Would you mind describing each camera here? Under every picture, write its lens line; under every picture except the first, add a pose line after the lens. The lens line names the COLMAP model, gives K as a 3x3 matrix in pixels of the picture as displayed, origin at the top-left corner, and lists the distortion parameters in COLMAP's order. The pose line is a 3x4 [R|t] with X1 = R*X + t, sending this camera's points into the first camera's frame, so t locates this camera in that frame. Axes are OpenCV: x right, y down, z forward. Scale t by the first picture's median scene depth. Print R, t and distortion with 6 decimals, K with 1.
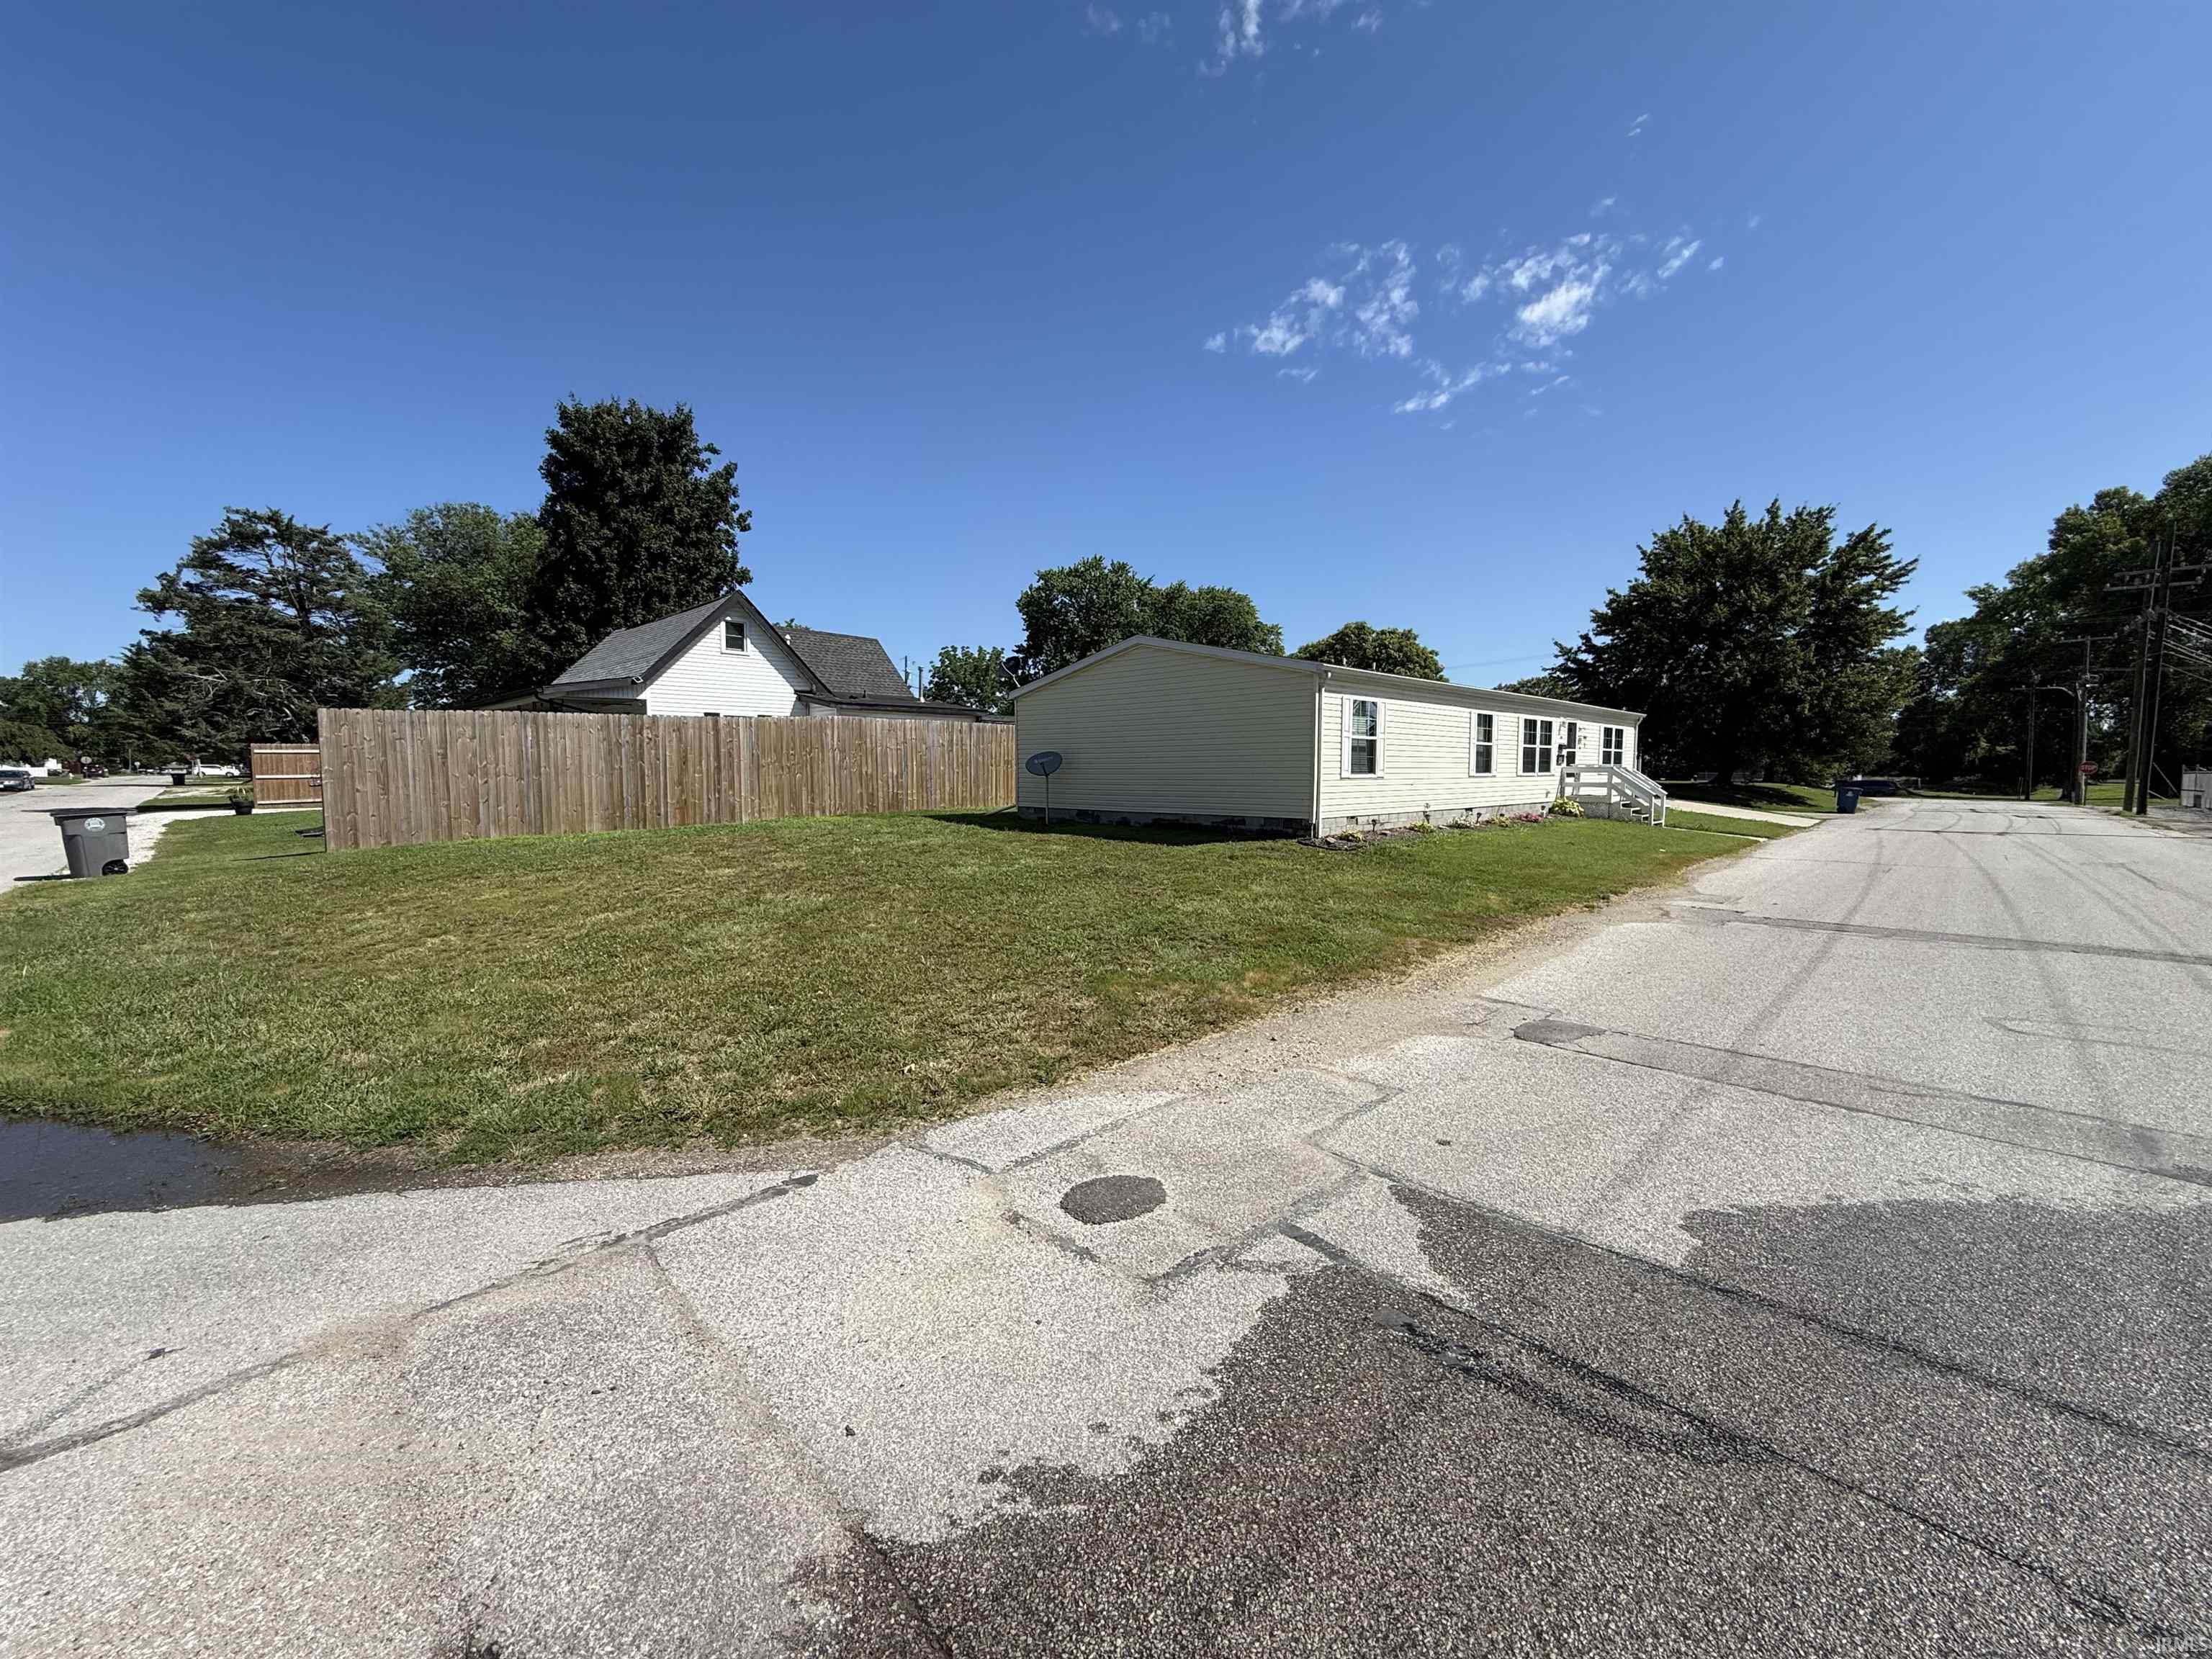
lens RADIAL K [[881.3, 0, 1101.7], [0, 881.3, 827.5], [0, 0, 1]] dist [0.000164, -0.000183]
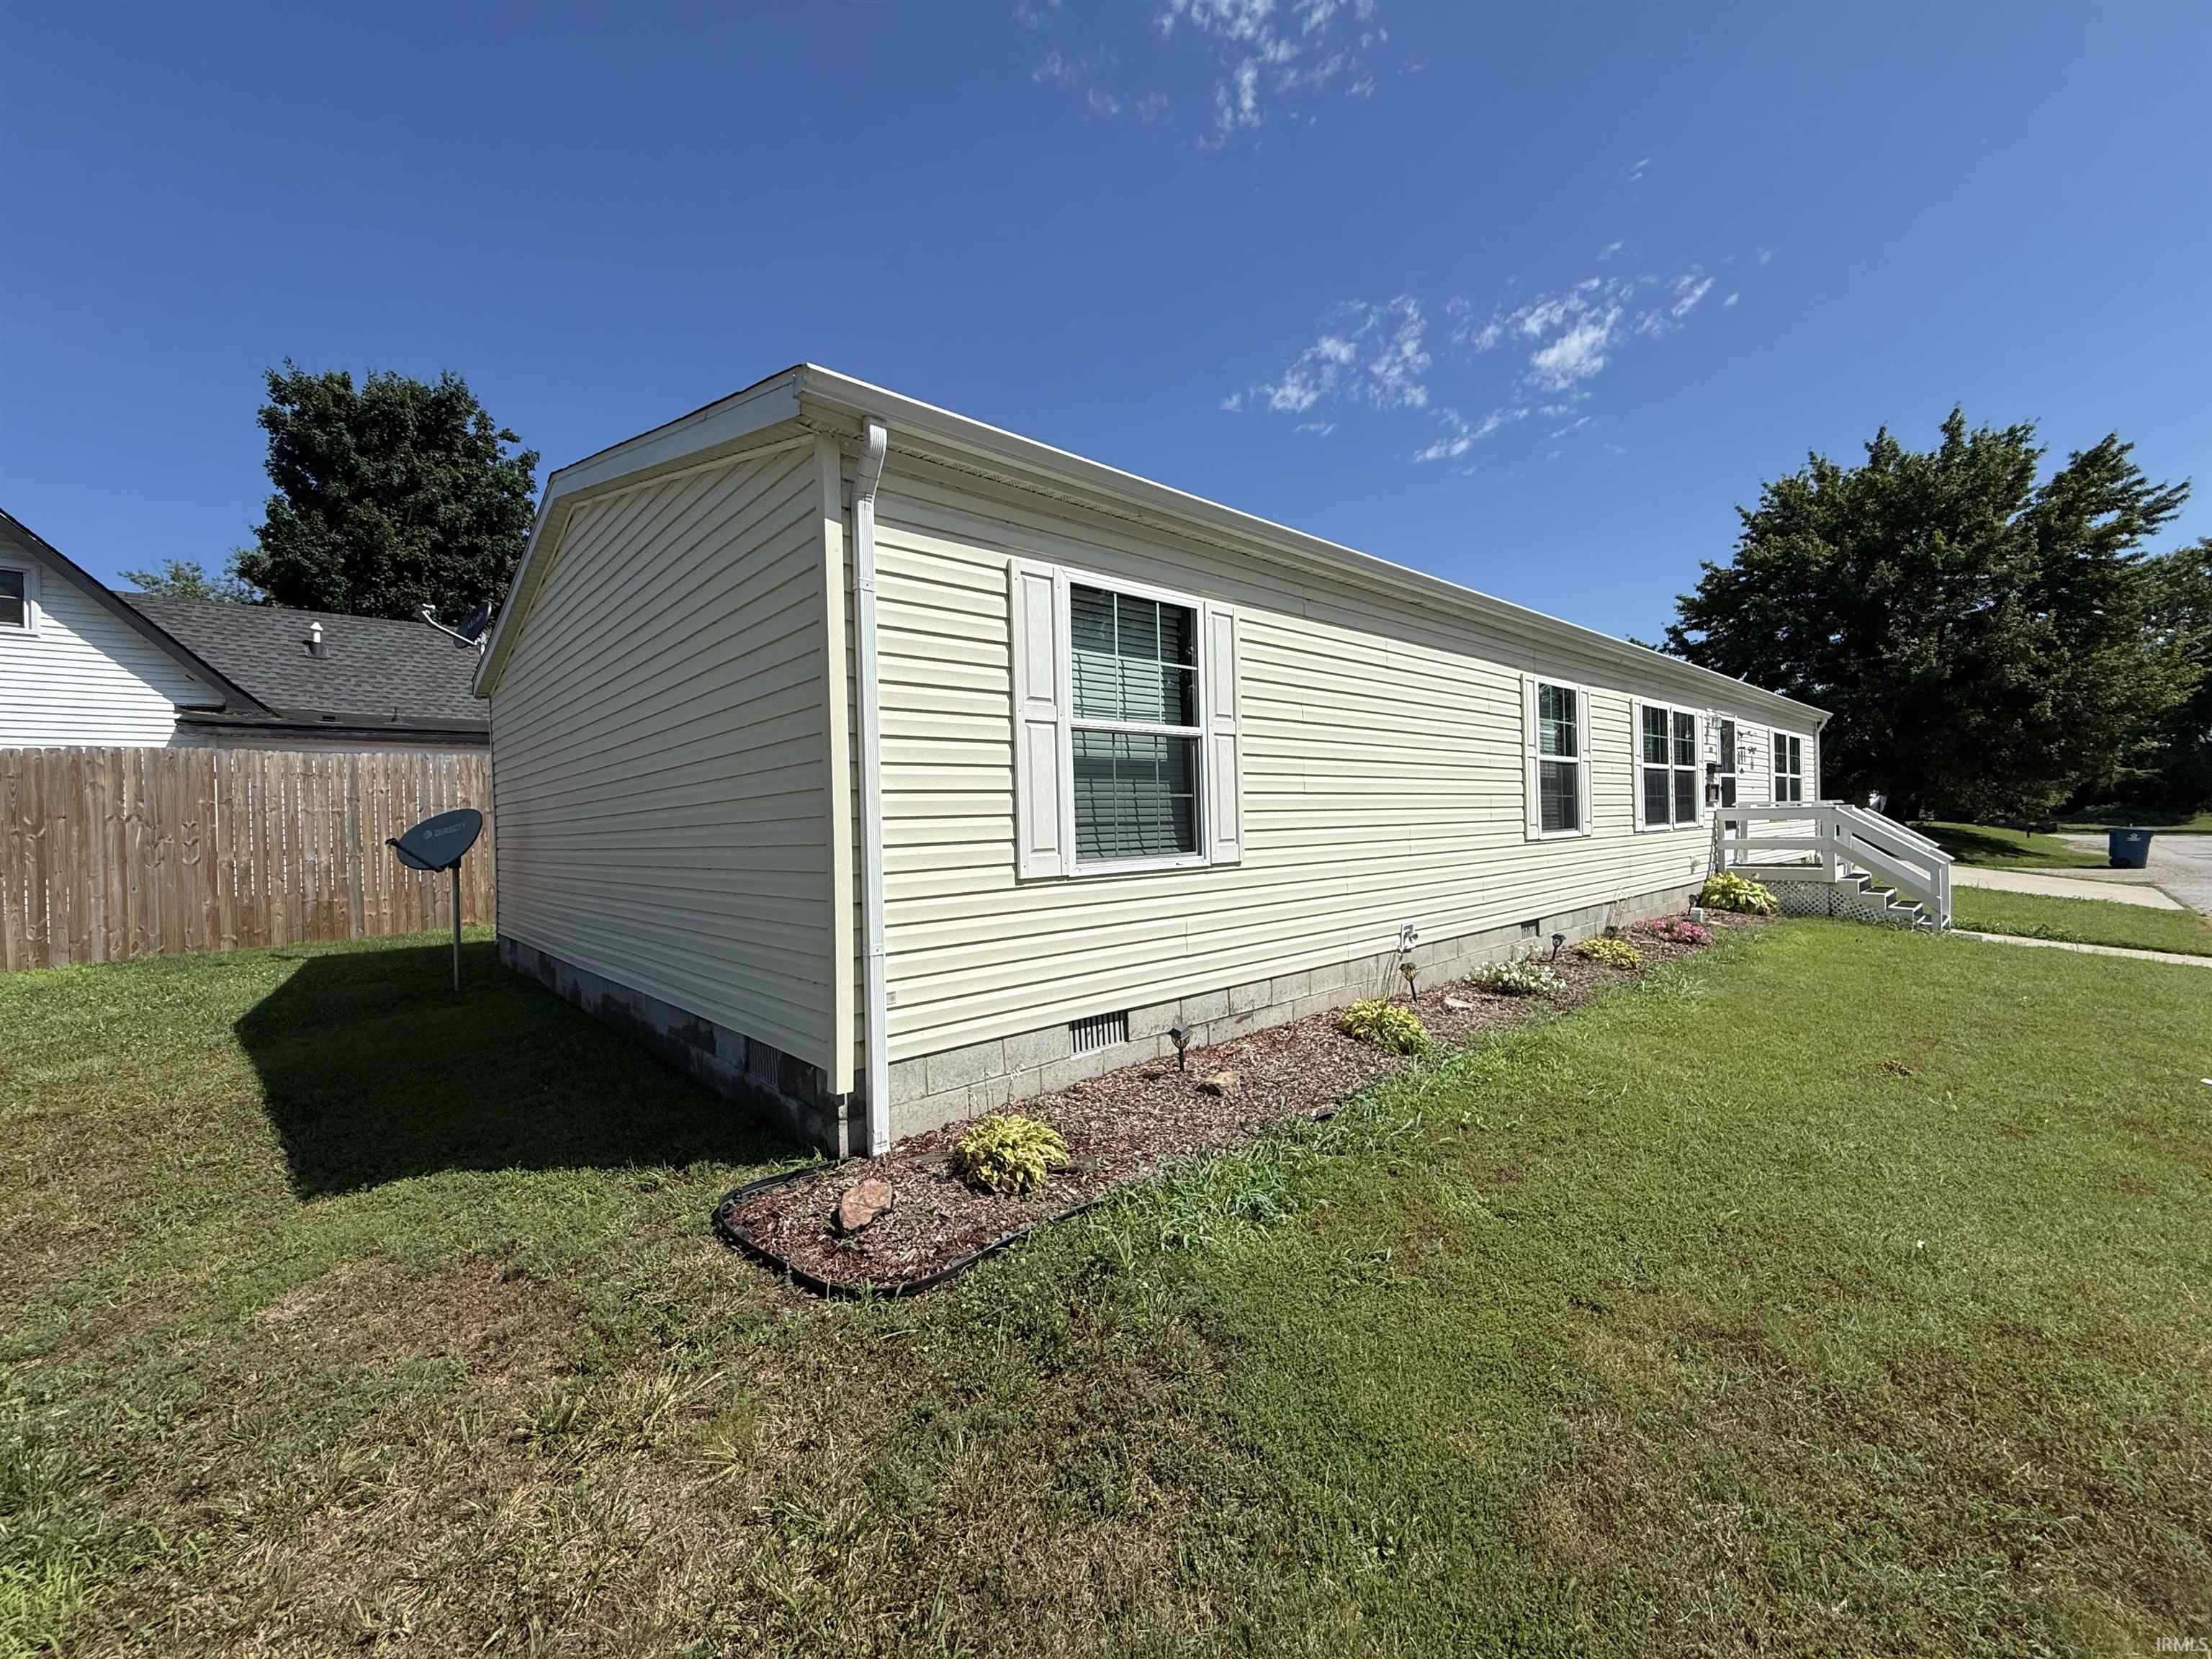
lens RADIAL K [[893.0, 0, 1104.9], [0, 893.0, 775.7], [0, 0, 1]] dist [0.012289, 0.000461]
pose [[0.998855, -0.030454, -0.036901, 0.116258], [0.025803, 0.992372, -0.120552, -0.020823], [0.040291, 0.119462, 0.992021, 0.282715]]
